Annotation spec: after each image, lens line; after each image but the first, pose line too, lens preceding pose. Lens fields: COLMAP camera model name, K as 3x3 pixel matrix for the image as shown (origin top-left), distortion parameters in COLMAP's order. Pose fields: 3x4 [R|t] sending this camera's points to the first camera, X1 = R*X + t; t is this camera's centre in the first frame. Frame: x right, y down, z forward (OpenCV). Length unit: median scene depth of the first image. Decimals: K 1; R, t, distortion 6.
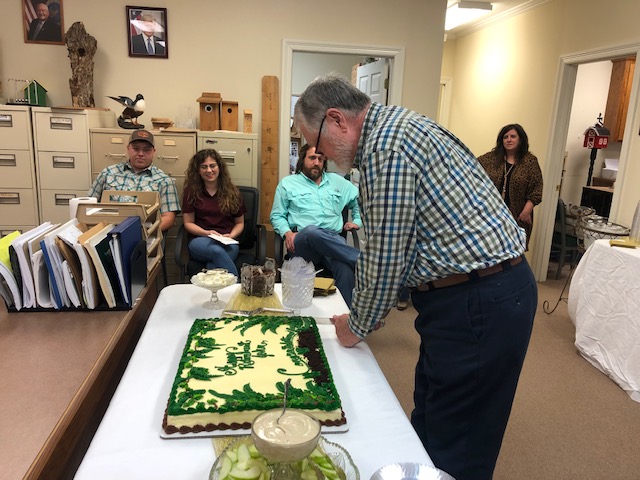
lens RADIAL K [[520.8, 0, 317.5], [0, 520.8, 237.2], [0, 0, 1]] dist [0.009273, 0.007859]
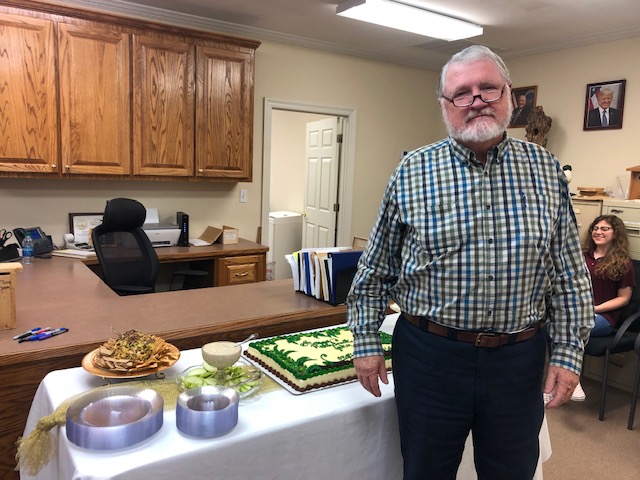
lens RADIAL K [[520.8, 0, 319.6], [0, 520.8, 241.8], [0, 0, 1]] dist [0.009273, 0.007859]
pose [[0.442993, 0.100768, -0.890844, 0.425339], [-0.212749, 0.977096, 0.004730, -0.017996], [0.870916, 0.187431, 0.454285, 0.108804]]
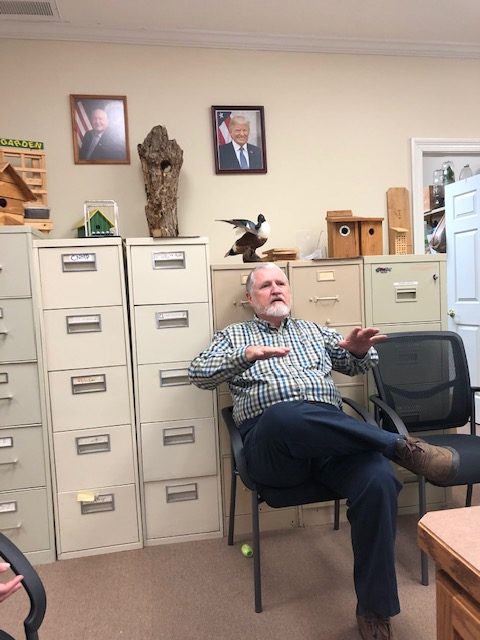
lens RADIAL K [[520.8, 0, 245.8], [0, 520.8, 325.1], [0, 0, 1]] dist [0.009273, 0.007859]
pose [[0.993739, -0.093013, 0.061905, -0.442045], [0.101489, 0.983165, -0.151941, -0.030823], [-0.046731, 0.157273, 0.986449, 0.370538]]
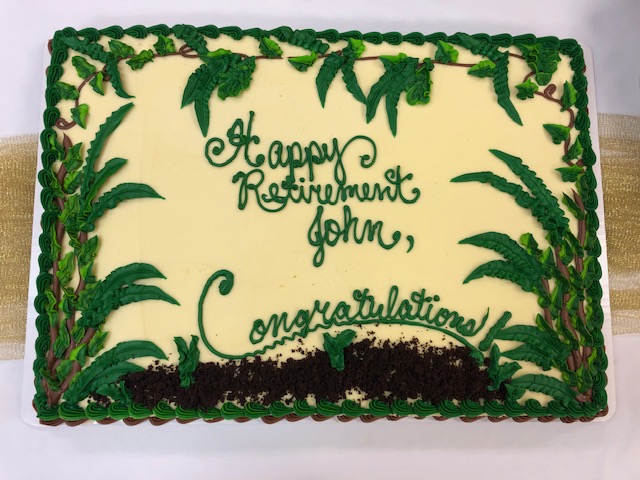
lens RADIAL K [[520.8, 0, 319.4], [0, 520.8, 243.1], [0, 0, 1]] dist [0.009273, 0.007859]
pose [[-0.119749, 0.979802, -0.160152, -0.016543], [-0.247195, 0.126807, 0.960632, -0.046921], [0.961538, 0.154623, 0.227017, 0.362388]]
